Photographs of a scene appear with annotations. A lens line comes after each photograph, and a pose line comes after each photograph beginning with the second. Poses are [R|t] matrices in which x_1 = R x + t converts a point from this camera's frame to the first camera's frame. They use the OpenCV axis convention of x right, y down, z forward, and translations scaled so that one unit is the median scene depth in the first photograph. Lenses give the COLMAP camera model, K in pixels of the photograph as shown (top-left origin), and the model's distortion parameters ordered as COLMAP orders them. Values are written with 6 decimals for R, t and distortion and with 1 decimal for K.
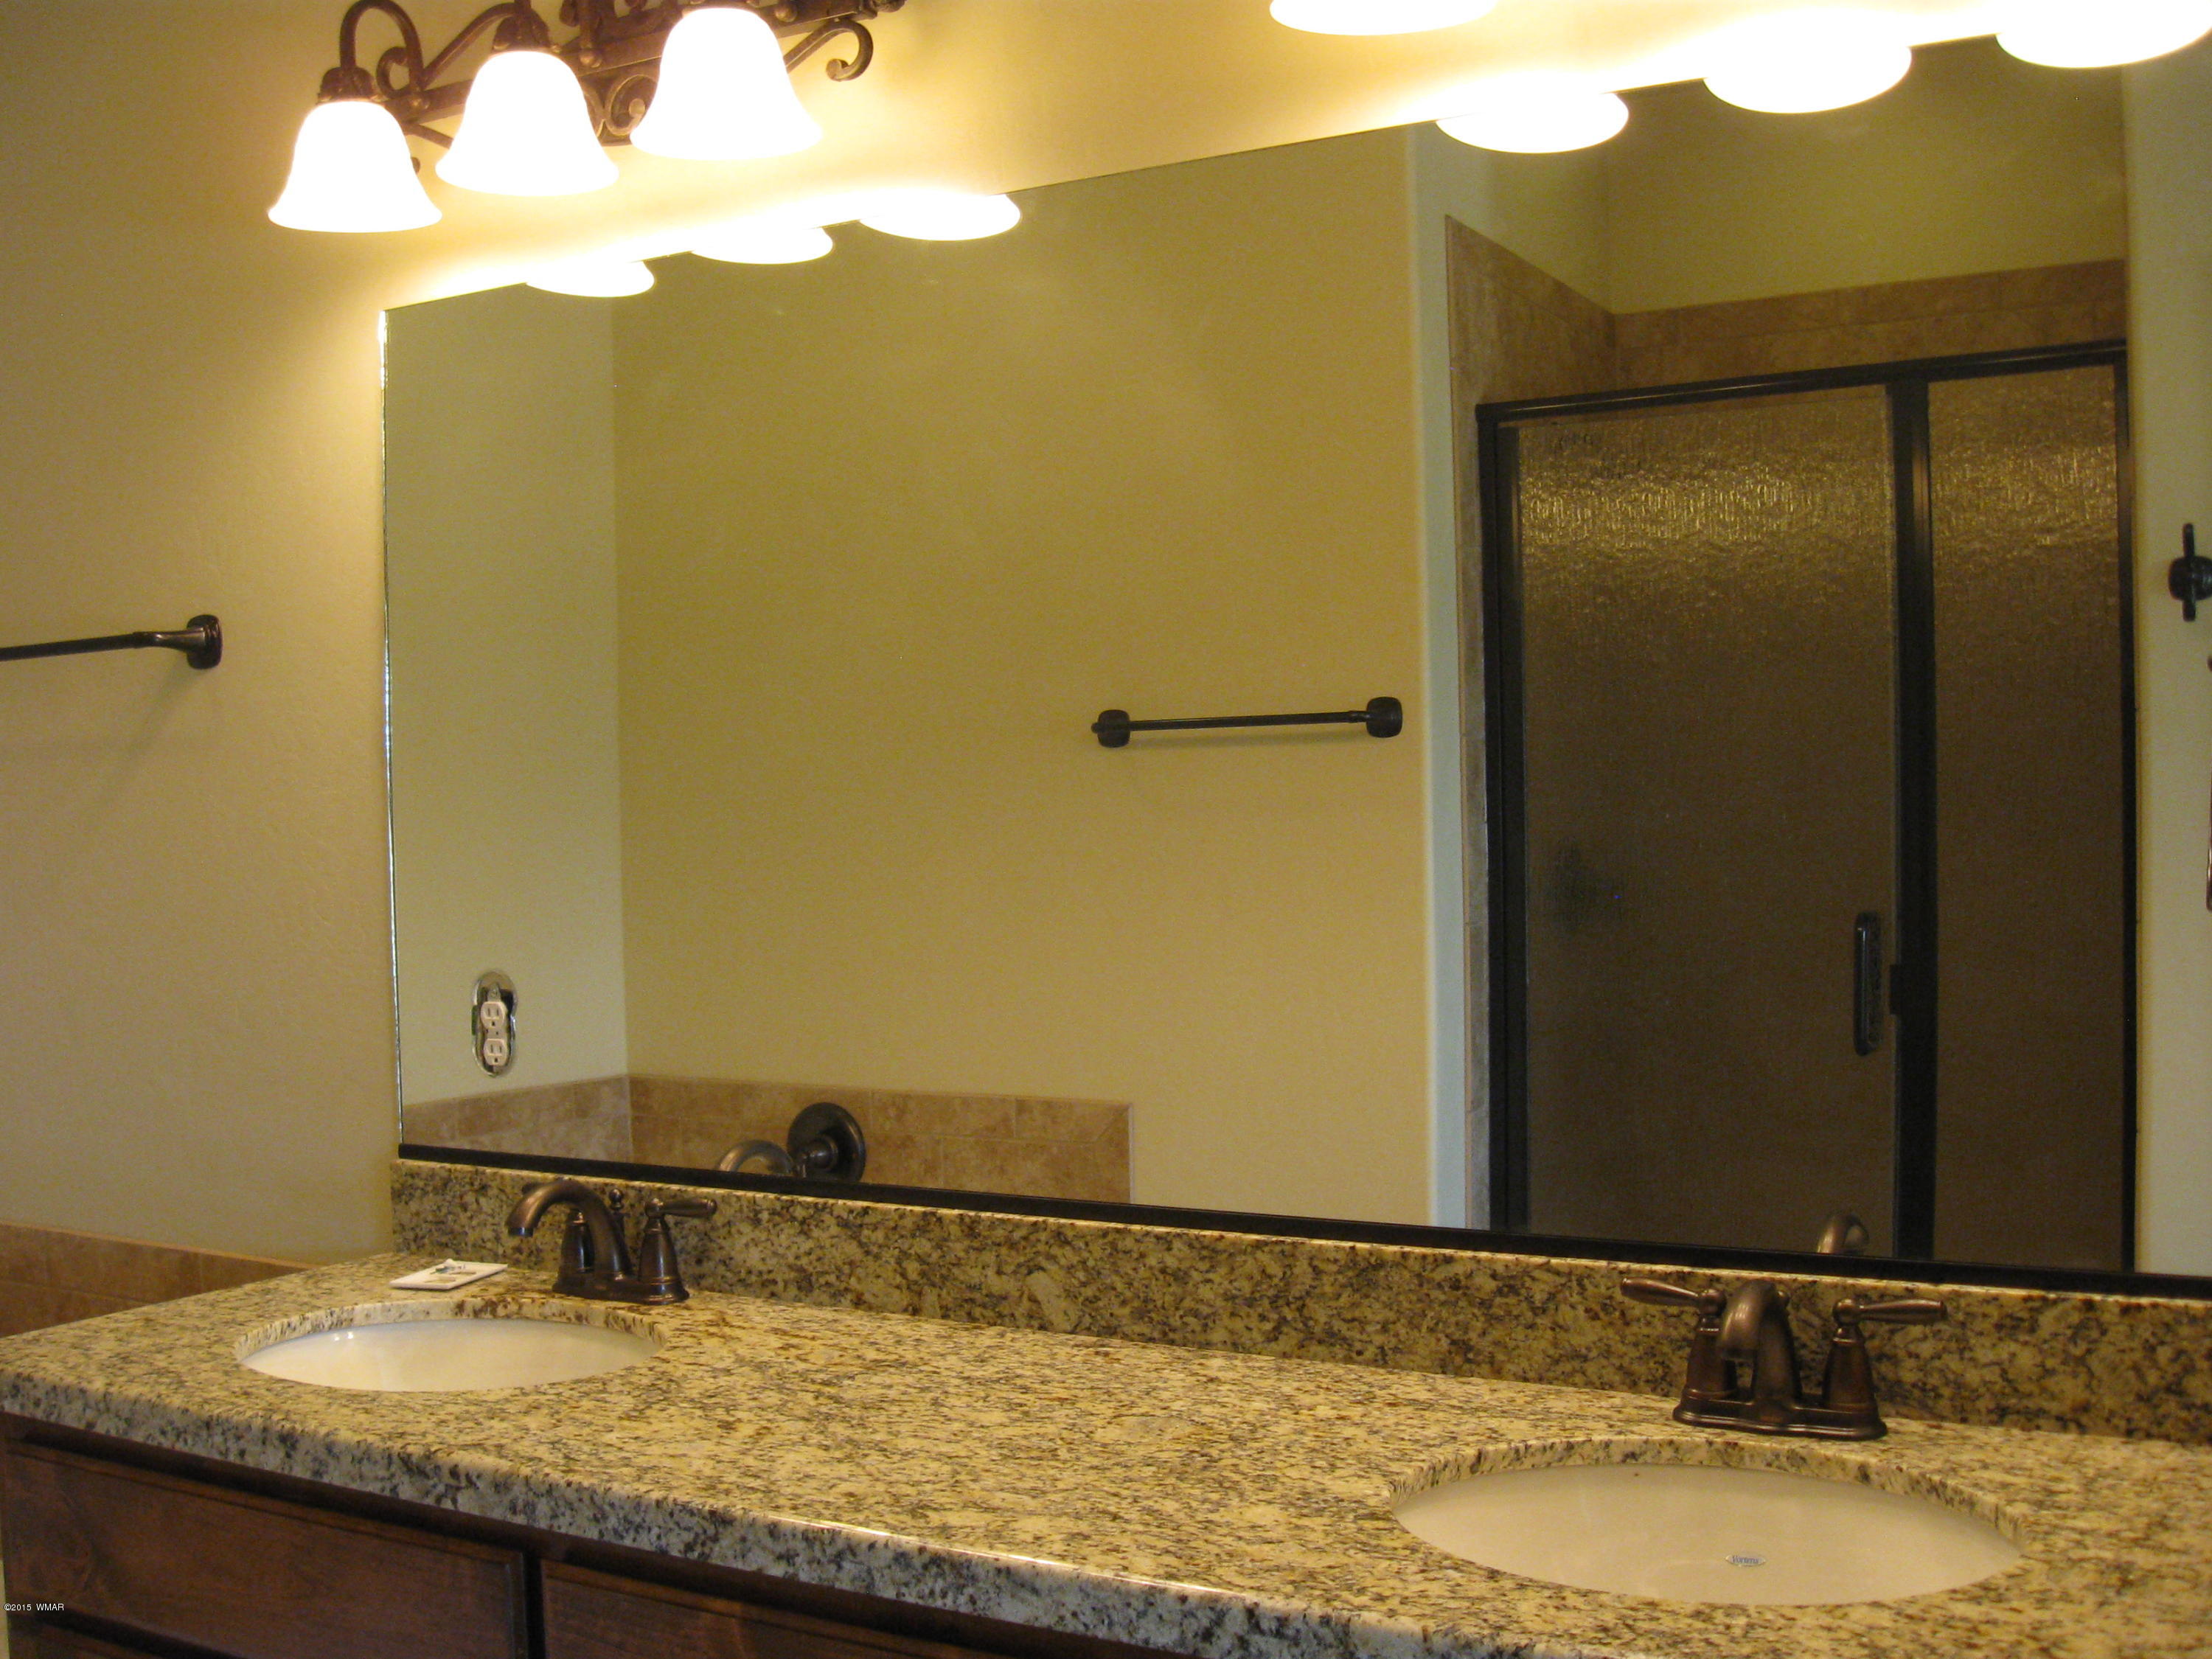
lens RADIAL K [[2273.7, 0, 1138.8], [0, 2273.7, 830.4], [0, 0, 1]] dist [-0.137736, 0.057772]
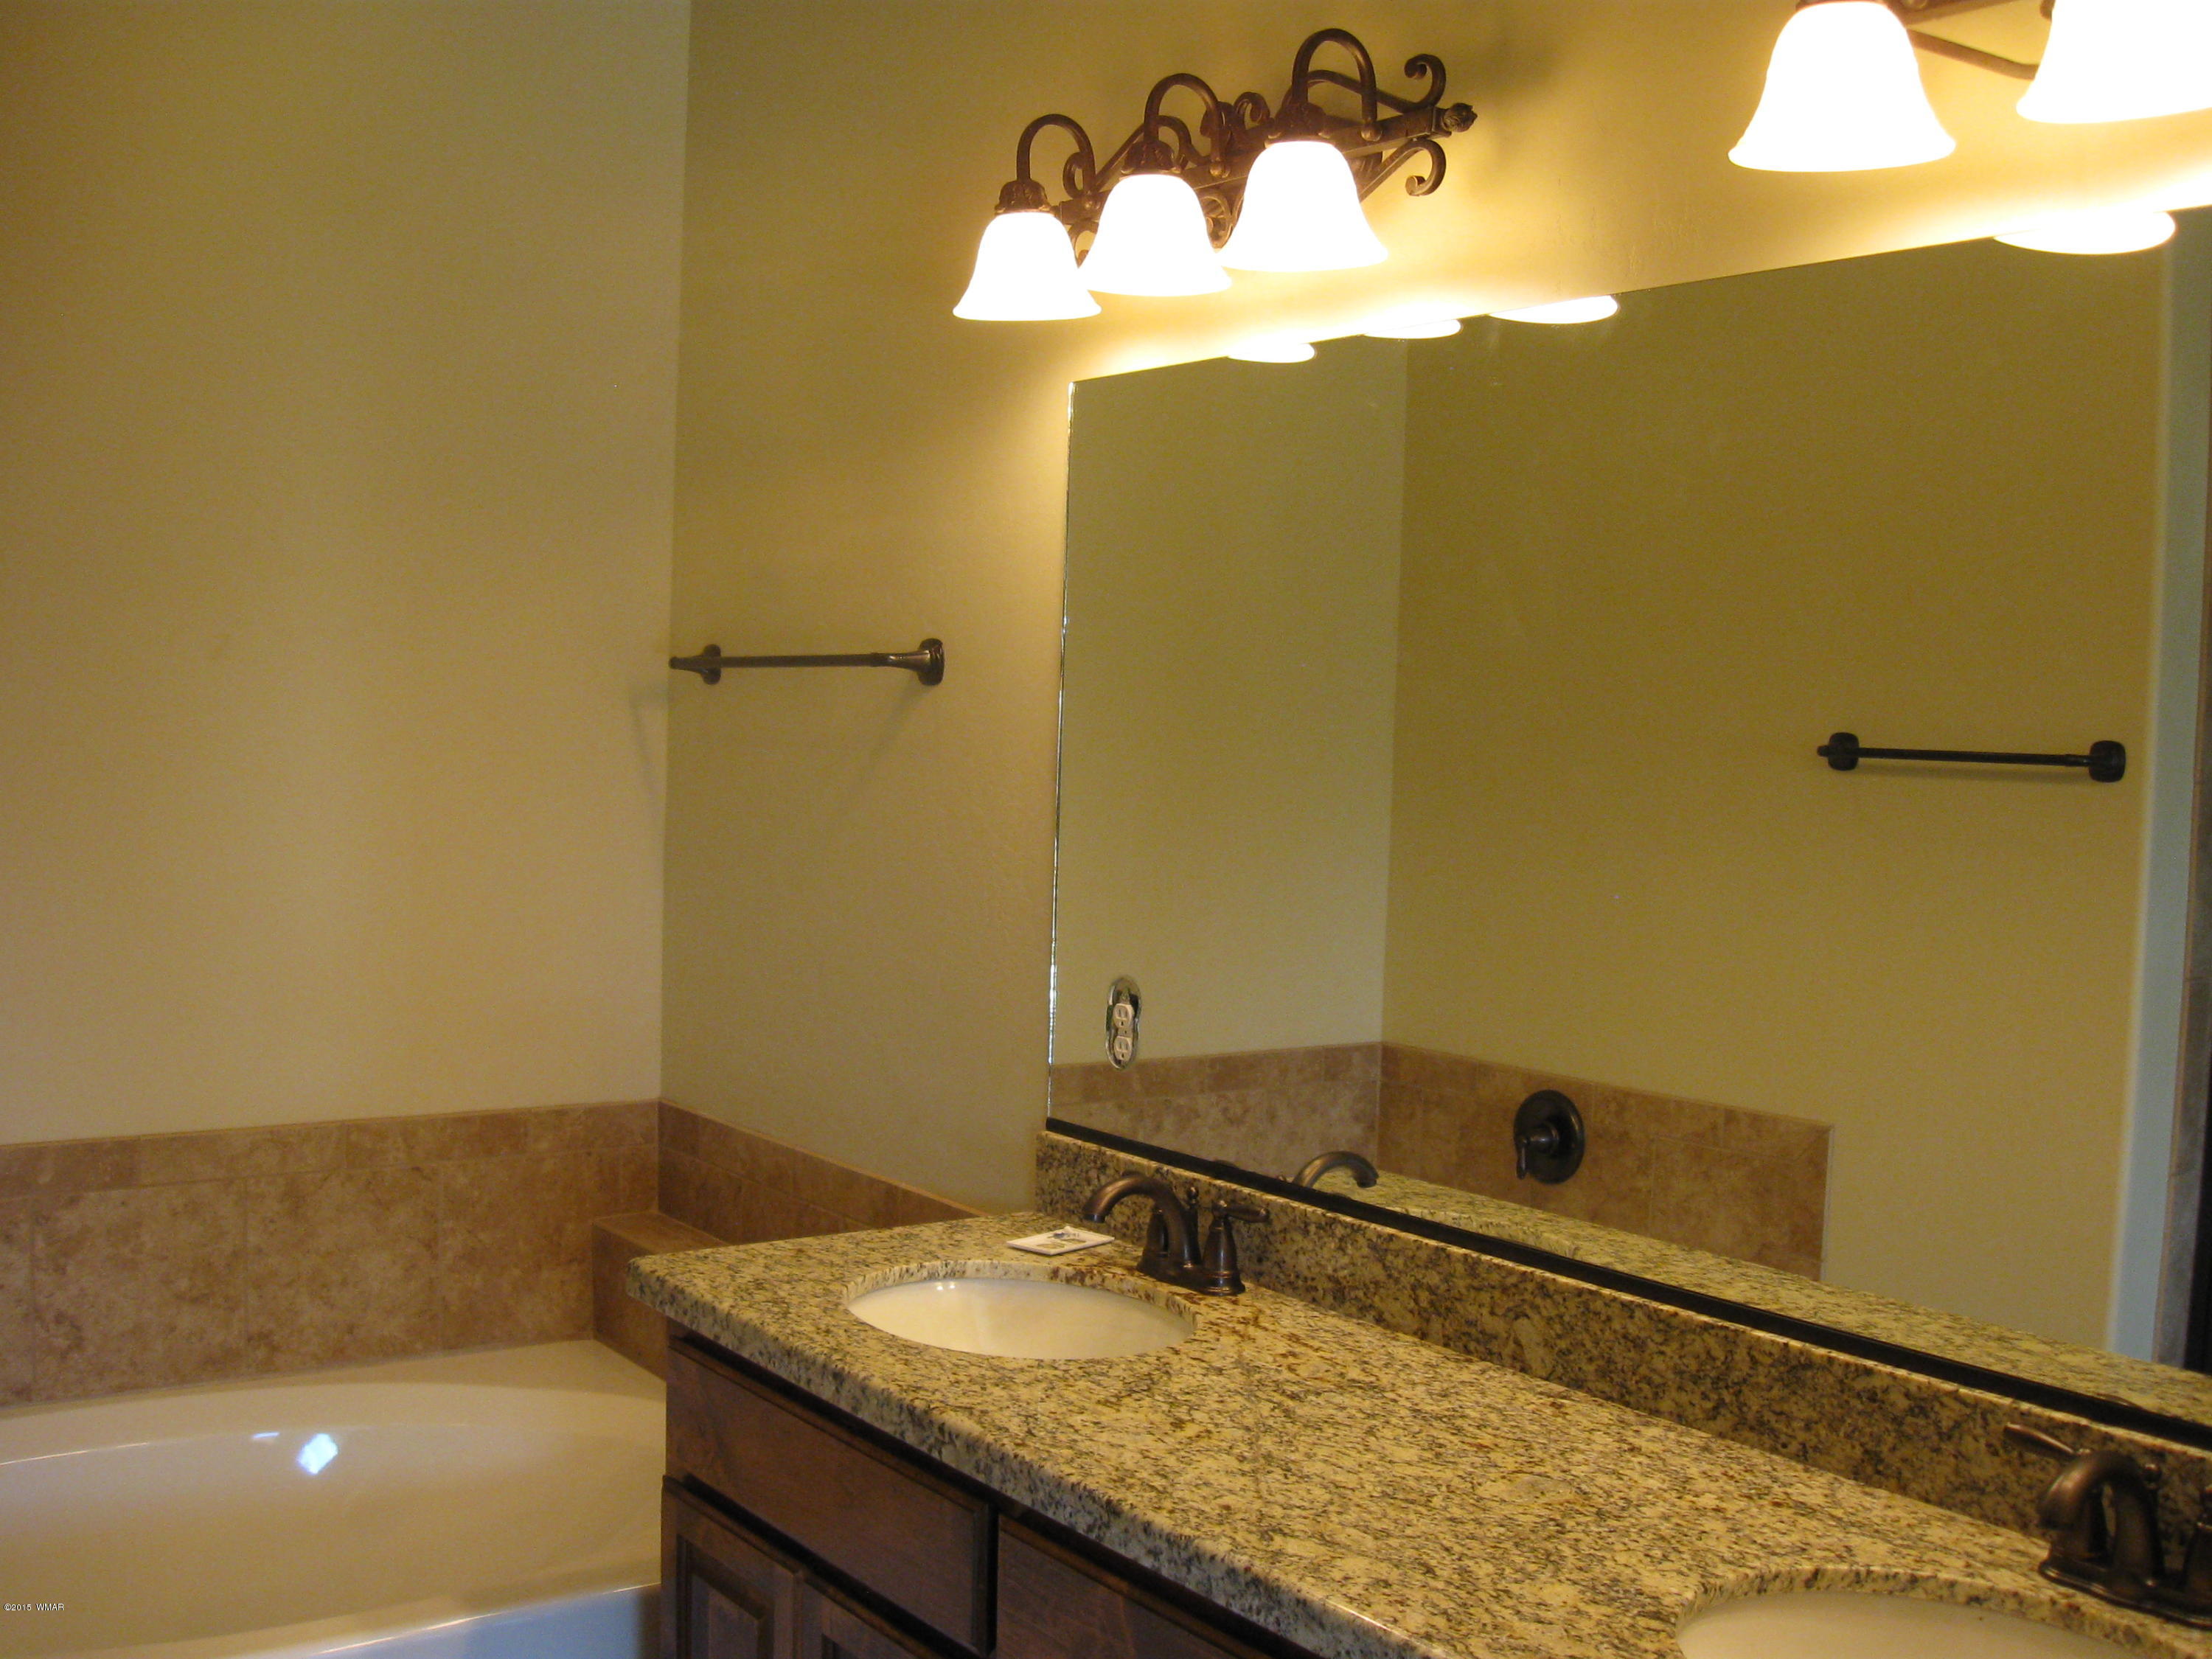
lens RADIAL K [[2248.4, 0, 1106.0], [0, 2248.4, 829.5], [0, 0, 1]] dist [-0.144771, 0.077820]
pose [[0.912923, 0.067349, -0.402536, 0.203921], [-0.055832, 0.997627, 0.040291, -0.075122], [0.404295, -0.014308, 0.914517, -0.045954]]
